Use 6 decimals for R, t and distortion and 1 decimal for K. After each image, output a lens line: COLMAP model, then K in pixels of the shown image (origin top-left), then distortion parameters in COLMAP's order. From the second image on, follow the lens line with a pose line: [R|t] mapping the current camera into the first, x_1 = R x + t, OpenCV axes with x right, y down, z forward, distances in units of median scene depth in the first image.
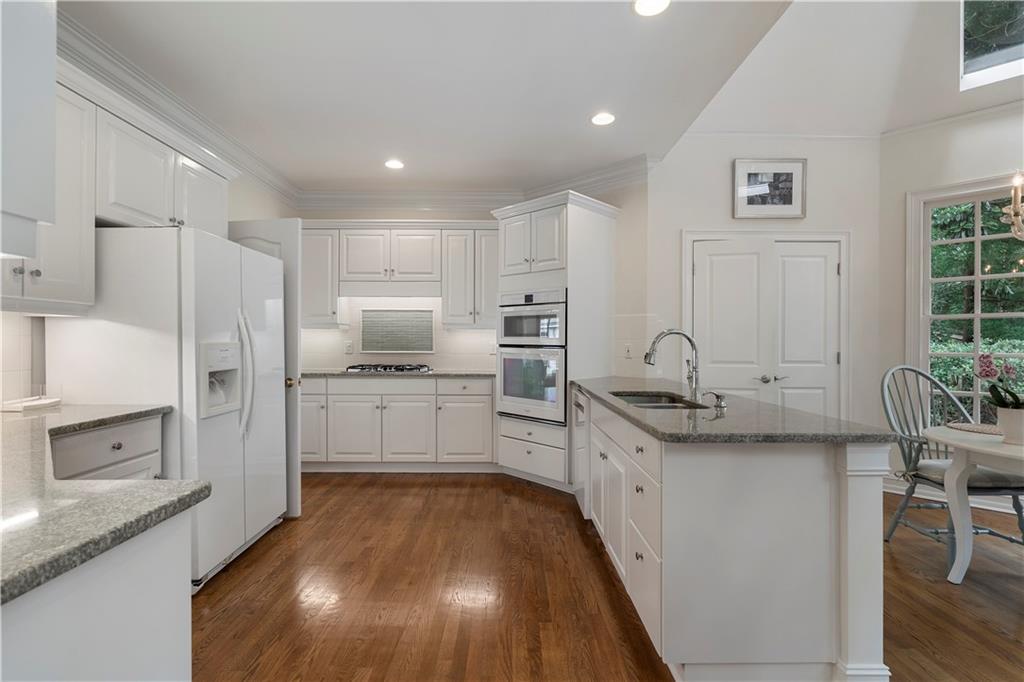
lens RADIAL K [[473.5, 0, 512.0], [0, 473.5, 341.0], [0, 0, 1]] dist [-0.000107, 0.000048]
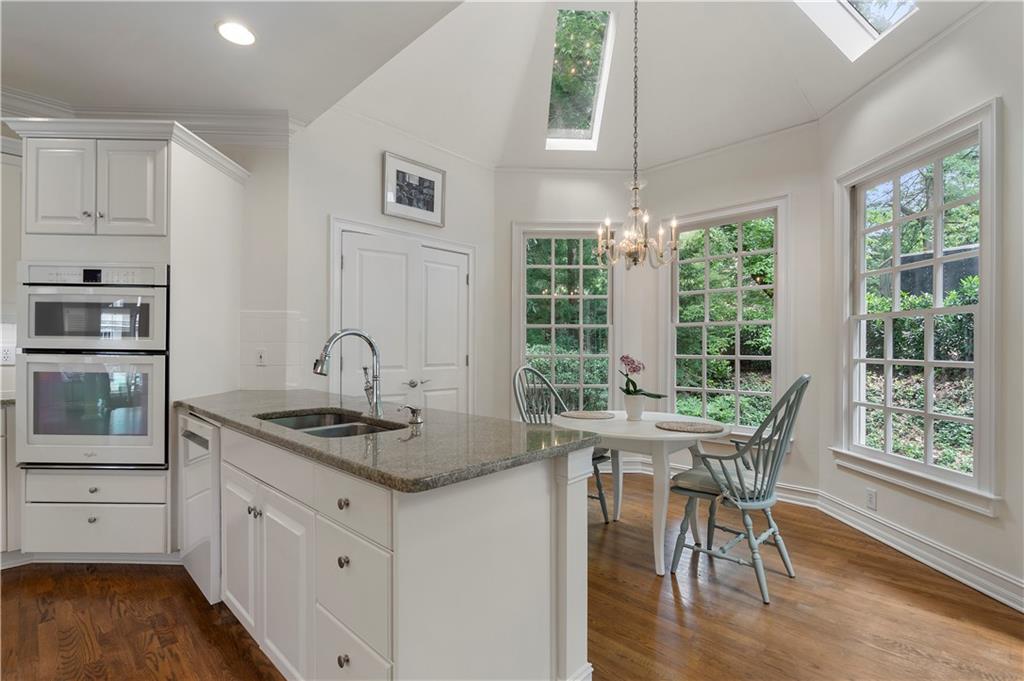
lens RADIAL K [[470.8, 0, 512.0], [0, 470.8, 346.5], [0, 0, 1]] dist [-0.002110, -0.000176]
pose [[0.698861, 0.001206, 0.715257, -0.021869], [-0.004539, 0.999986, 0.002749, 0.000367], [-0.715243, -0.005168, 0.698857, 0.171058]]
